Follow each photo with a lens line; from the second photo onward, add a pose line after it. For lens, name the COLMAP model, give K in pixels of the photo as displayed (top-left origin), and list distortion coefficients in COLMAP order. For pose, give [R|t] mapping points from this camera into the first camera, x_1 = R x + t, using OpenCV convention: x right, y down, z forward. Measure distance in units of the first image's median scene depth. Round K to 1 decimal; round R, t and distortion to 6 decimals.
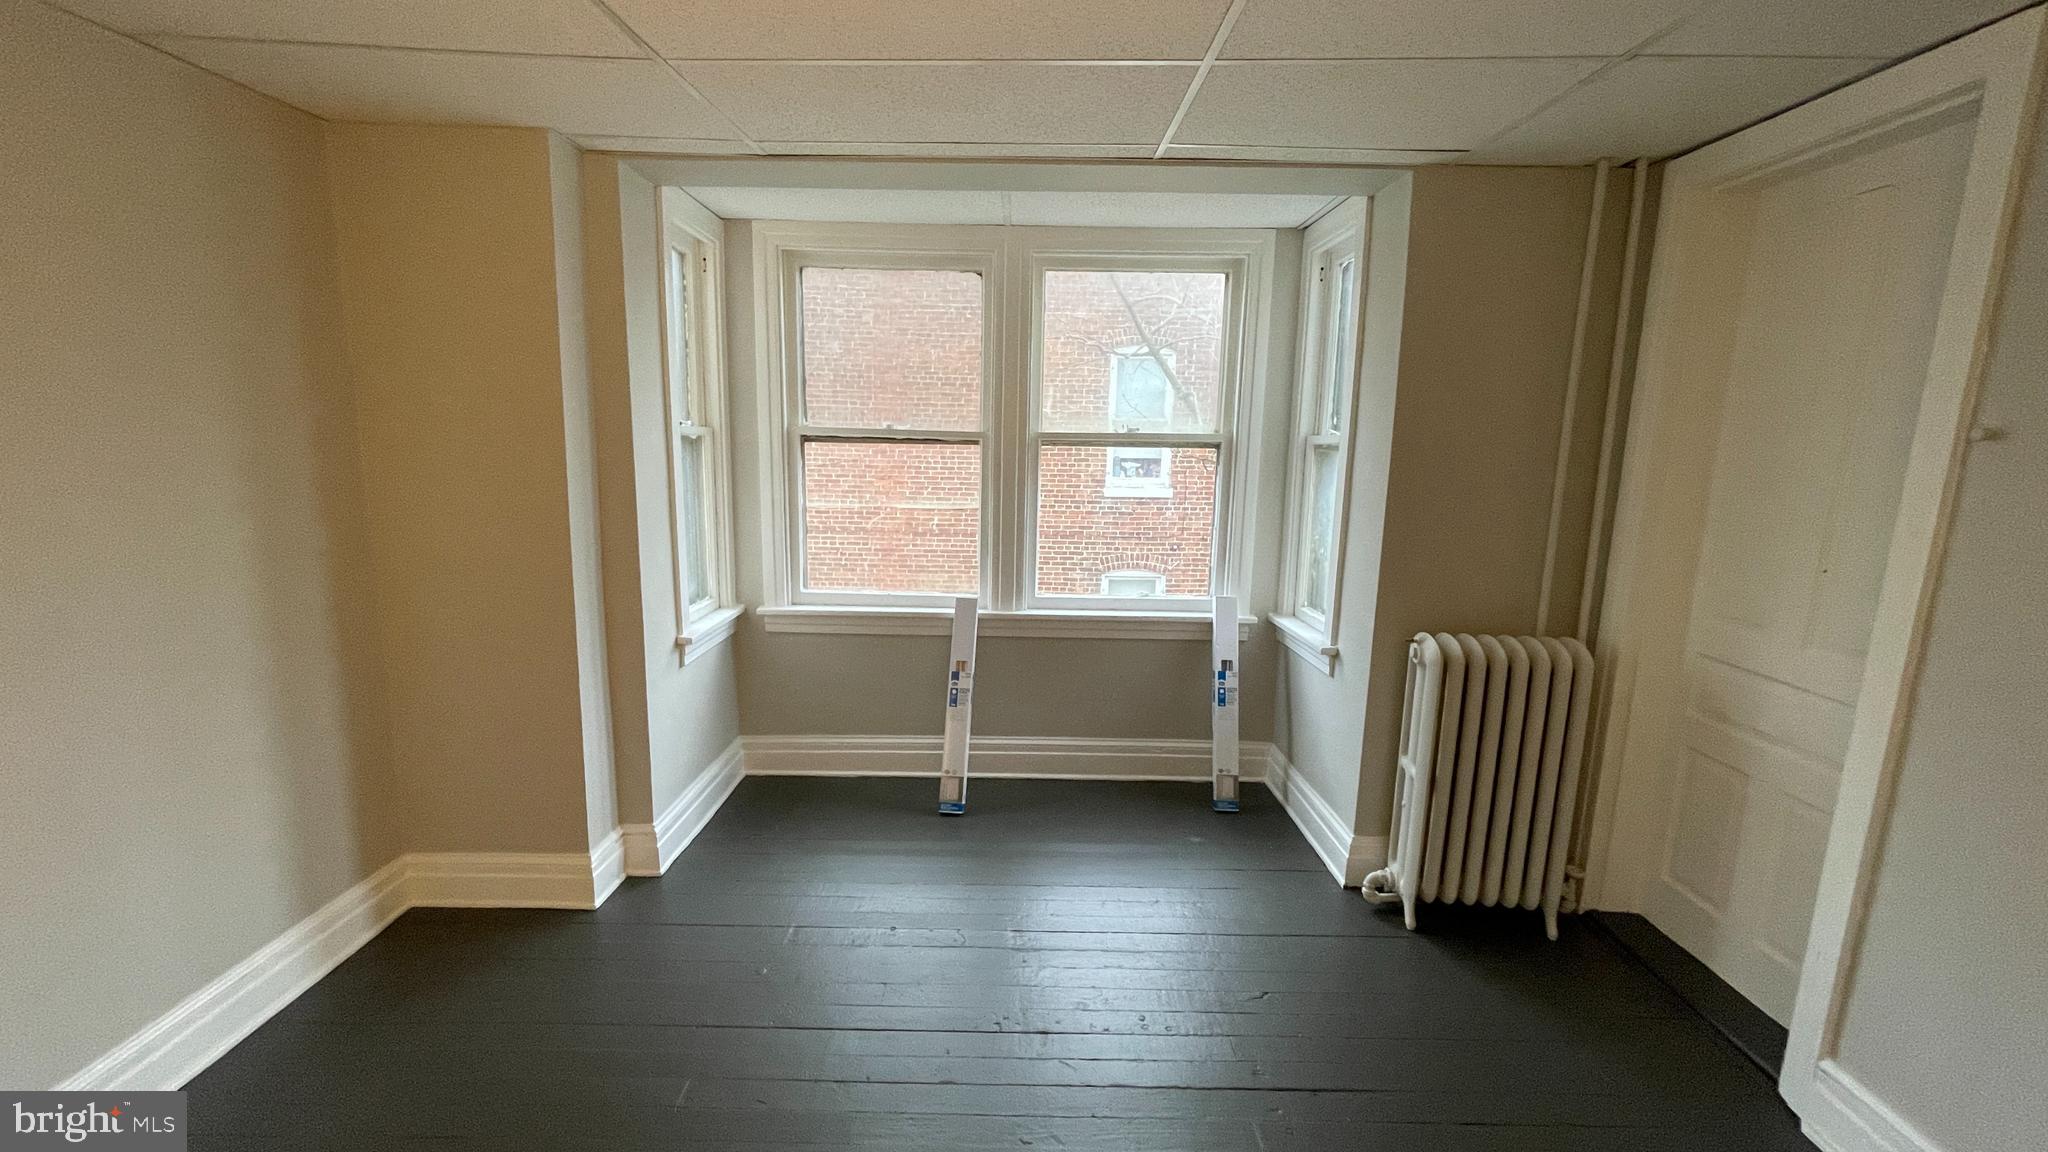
lens RADIAL K [[821.4, 0, 1011.1], [0, 821.4, 577.4], [0, 0, 1]] dist [-0.001850, 0.001391]
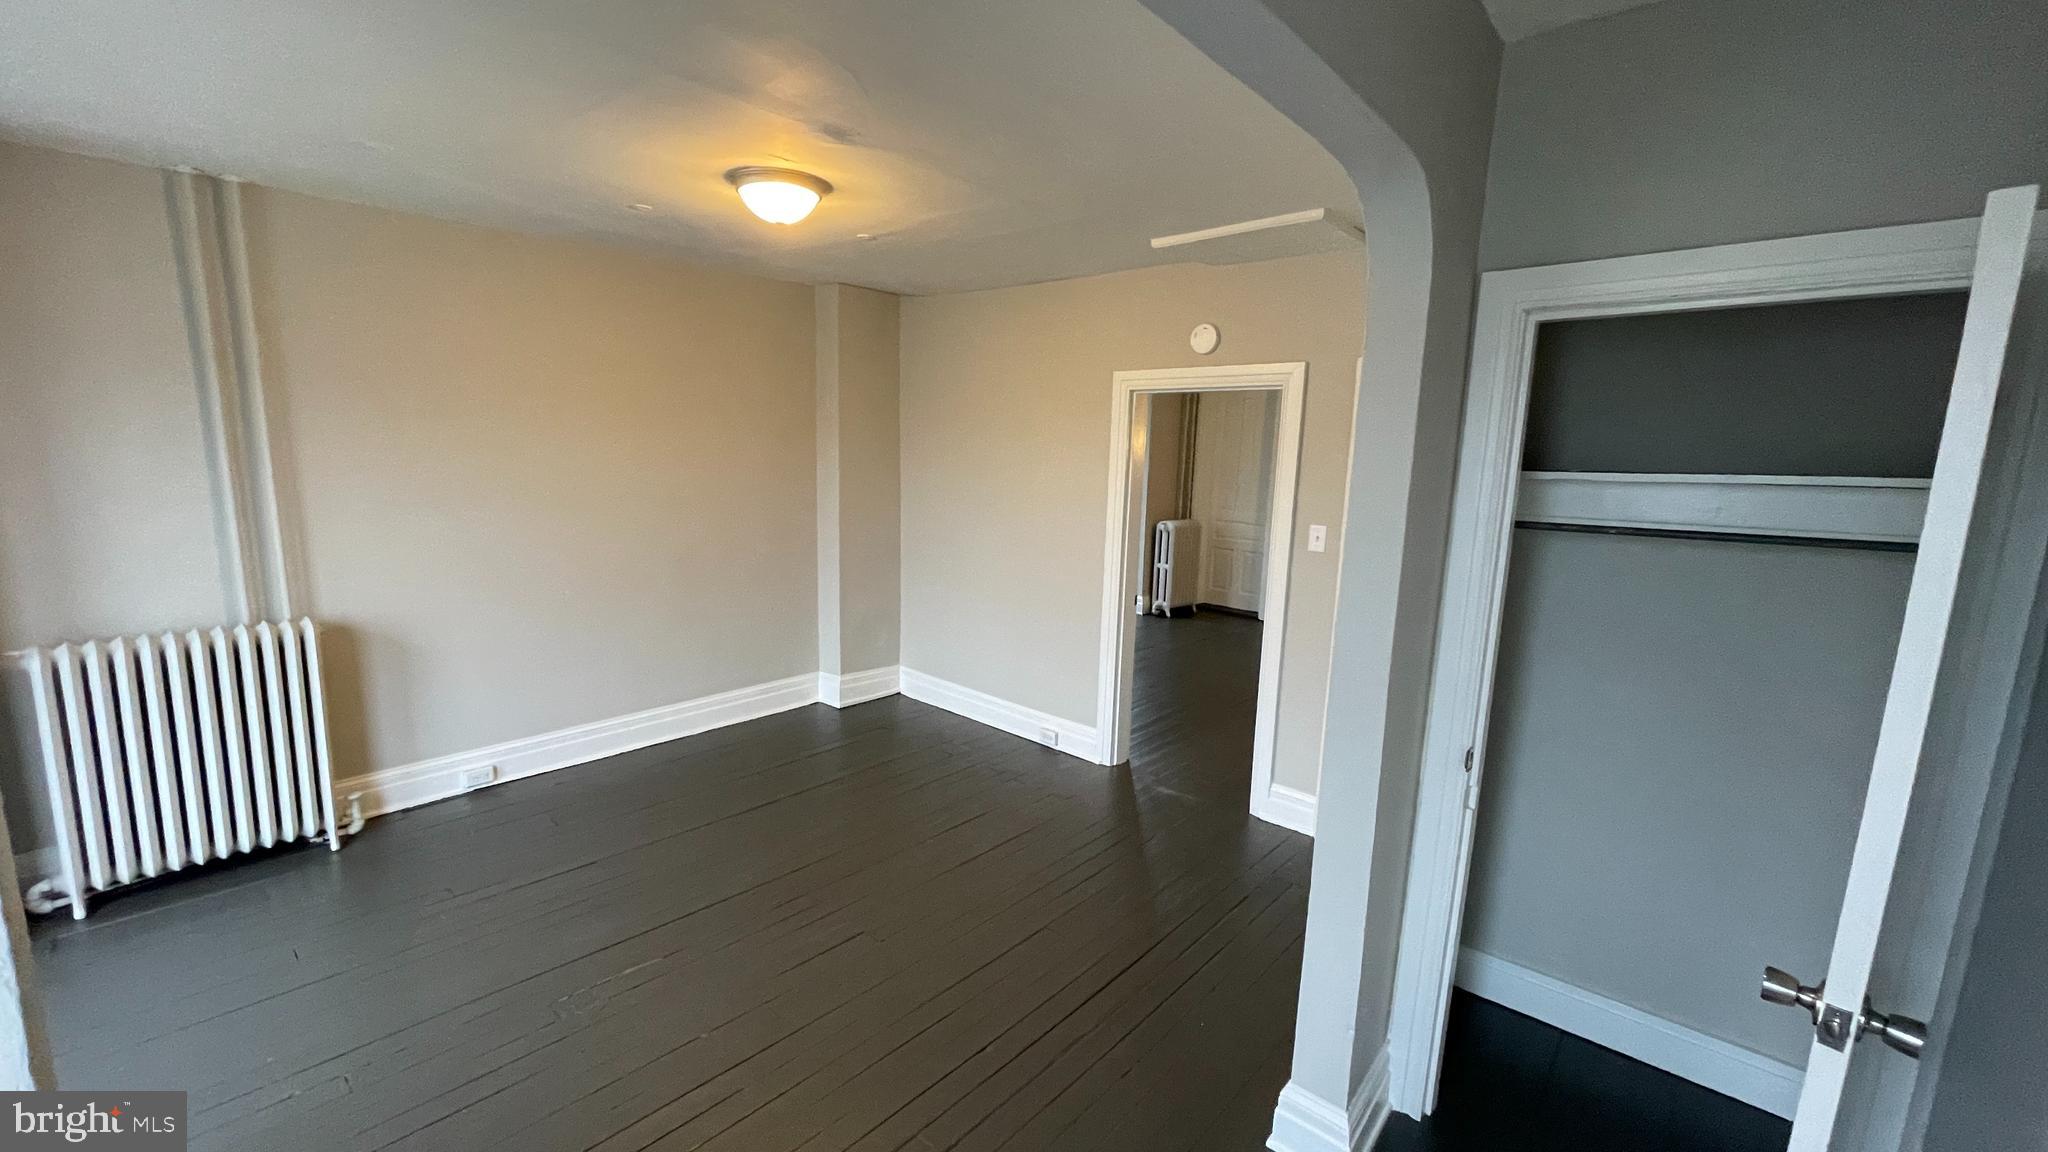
lens RADIAL K [[821.4, 0, 1017.3], [0, 821.4, 578.5], [0, 0, 1]] dist [-0.001850, 0.001391]
pose [[0.662394, -0.118666, 0.739698, -1.619742], [0.111795, 0.991977, 0.059026, 0.027431], [-0.740768, 0.043596, 0.670345, -0.488618]]
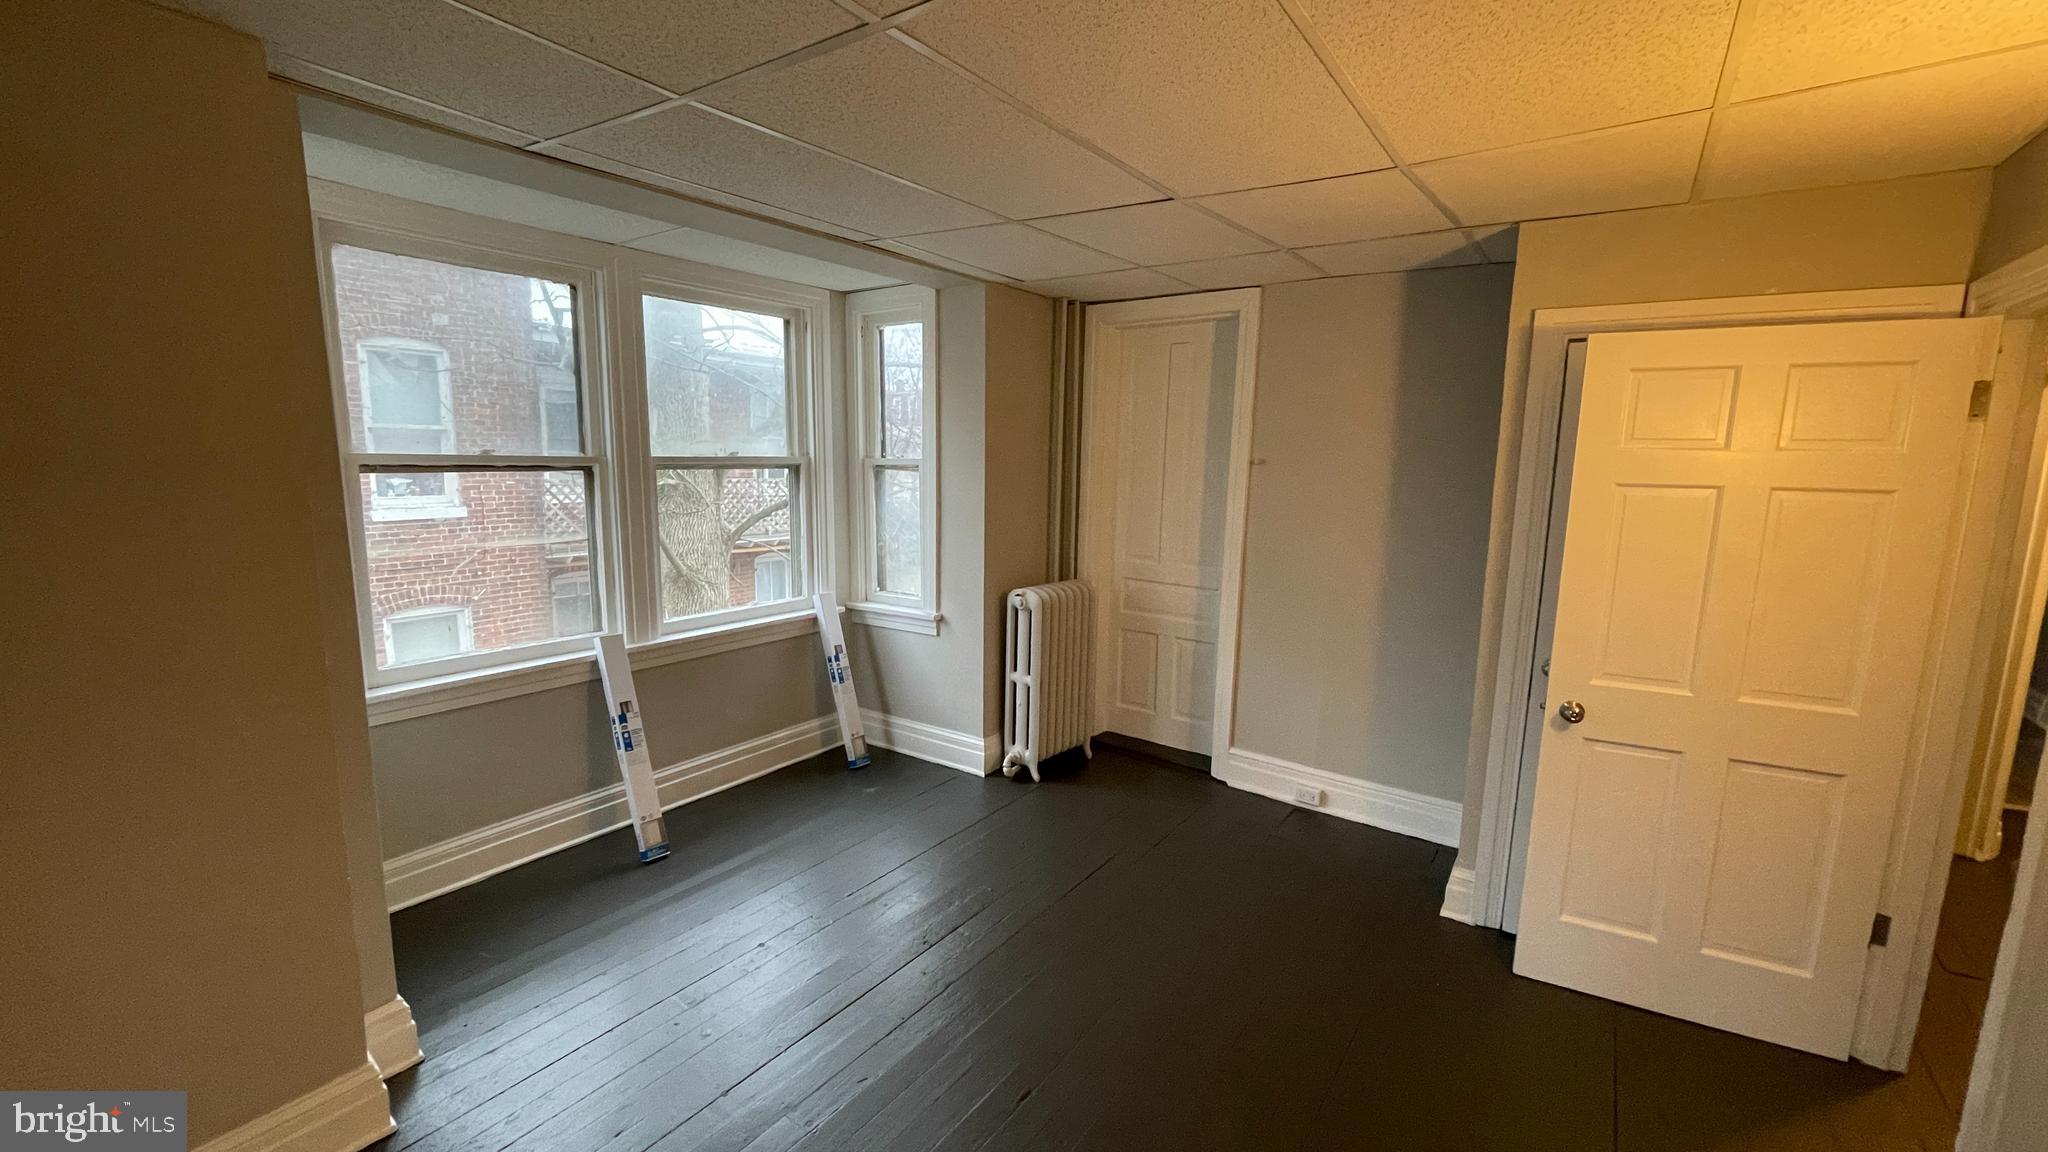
lens RADIAL K [[821.4, 0, 1023.4], [0, 821.4, 577.6], [0, 0, 1]] dist [-0.001850, 0.001391]
pose [[0.581207, -0.130426, 0.803236, -0.532990], [0.133030, 0.989022, 0.064335, -0.037558], [-0.802808, 0.069462, 0.592177, 0.066380]]
